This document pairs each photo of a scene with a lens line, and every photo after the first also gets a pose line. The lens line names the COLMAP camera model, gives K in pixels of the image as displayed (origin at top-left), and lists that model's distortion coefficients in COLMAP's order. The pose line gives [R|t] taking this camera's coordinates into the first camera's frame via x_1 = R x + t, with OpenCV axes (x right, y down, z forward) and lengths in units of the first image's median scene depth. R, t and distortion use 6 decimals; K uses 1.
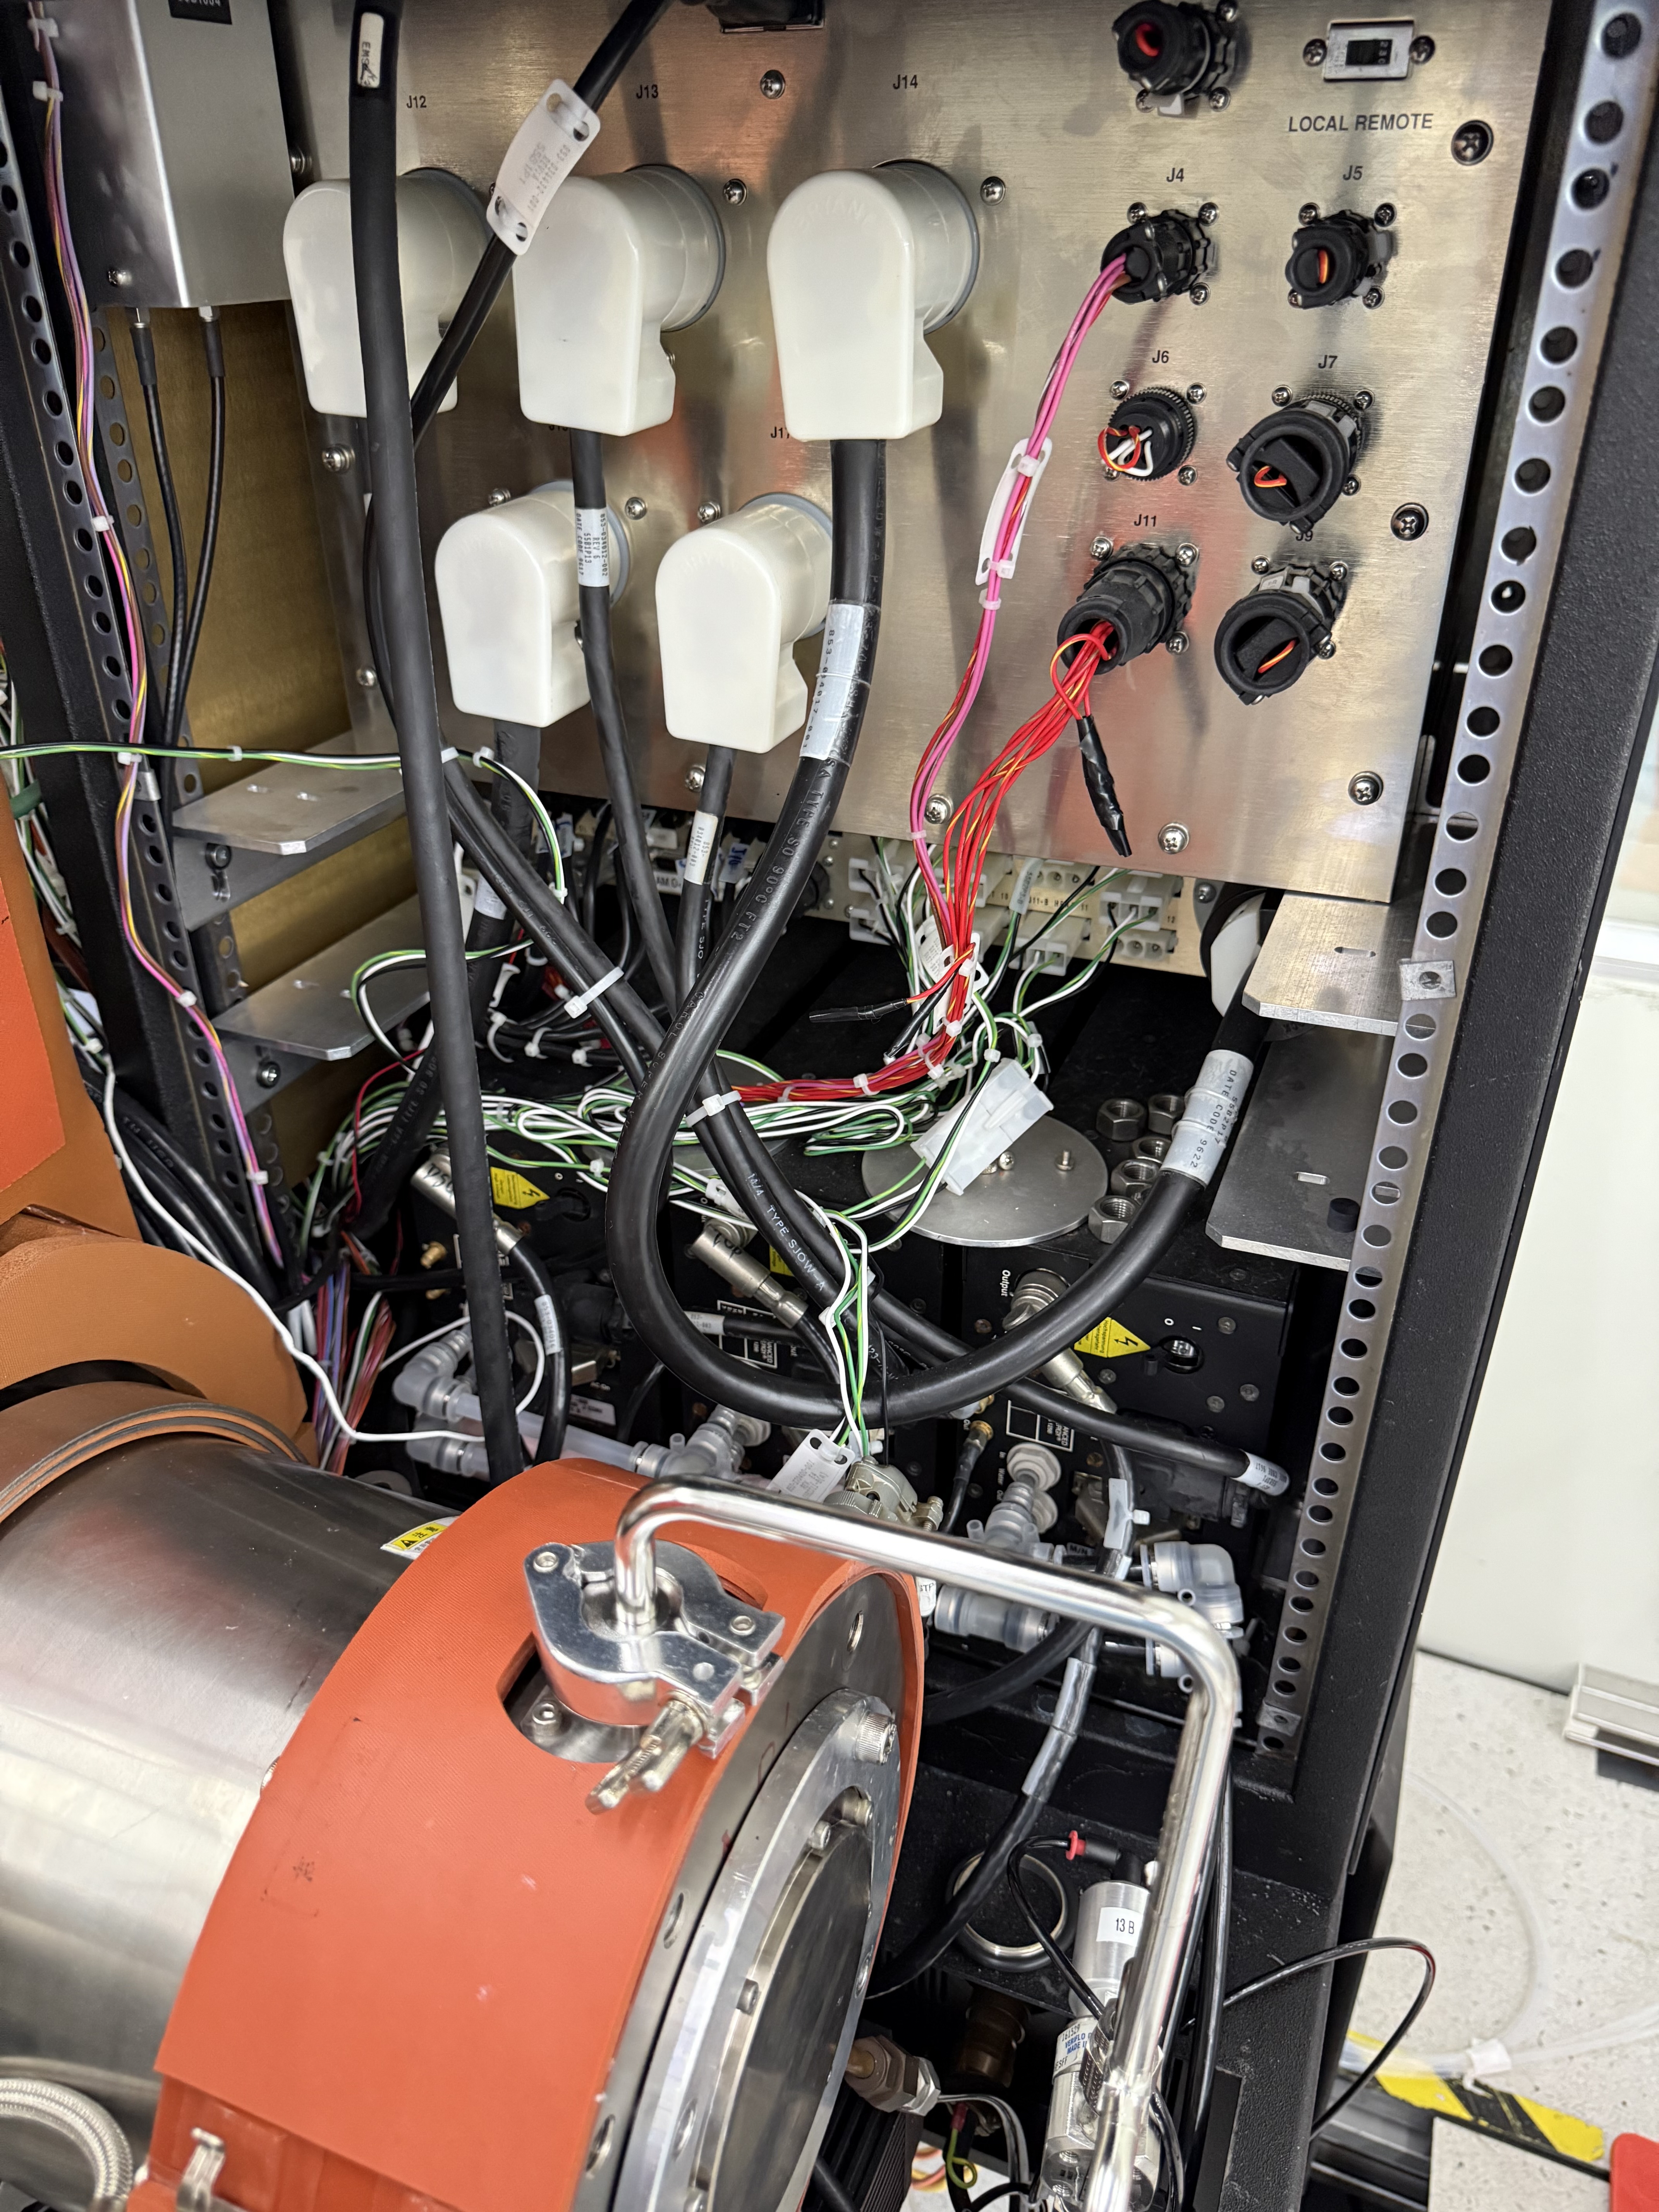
lens RADIAL K [[1580.4, 0, 846.3], [0, 1580.4, 1089.3], [0, 0, 1]] dist [0.031620, -0.050355]
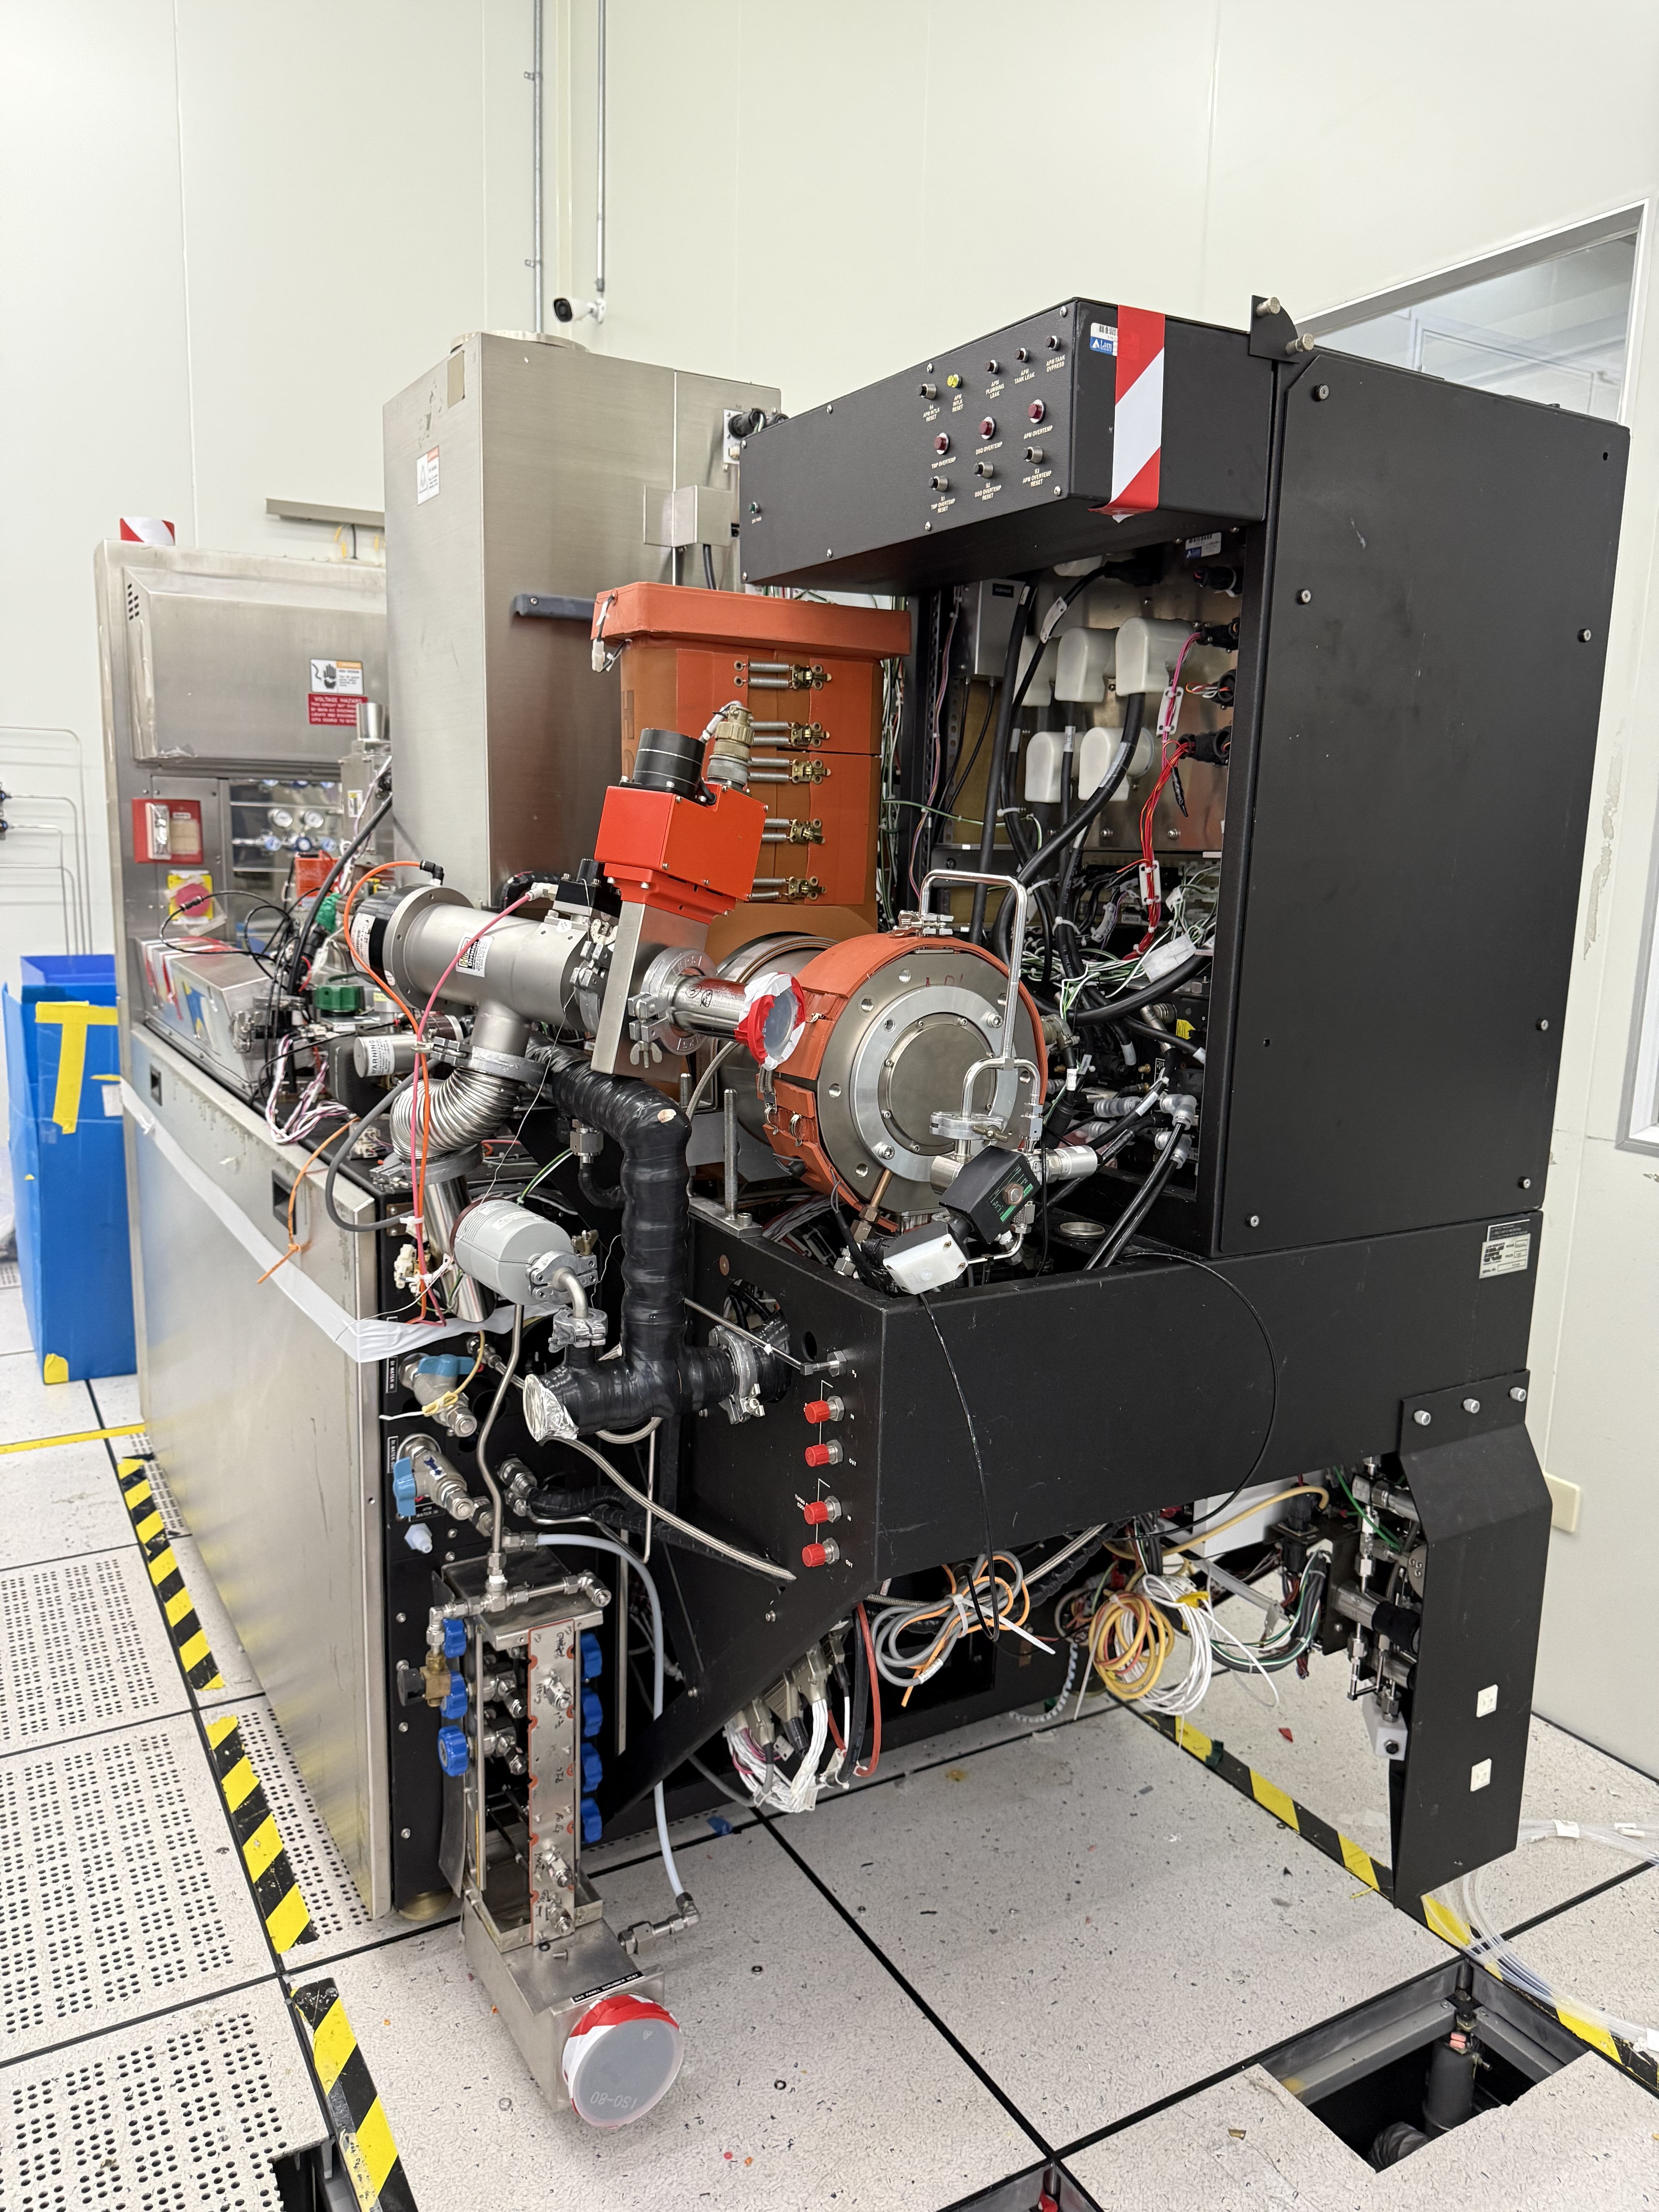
lens RADIAL K [[1580.4, 0, 815.6], [0, 1580.4, 1103.1], [0, 0, 1]] dist [0.031620, -0.050355]
pose [[0.794329, 0.120125, -0.595492, 1.339794], [-0.323156, 0.913608, -0.246762, 1.195644], [0.514404, 0.388447, 0.764524, -1.289854]]
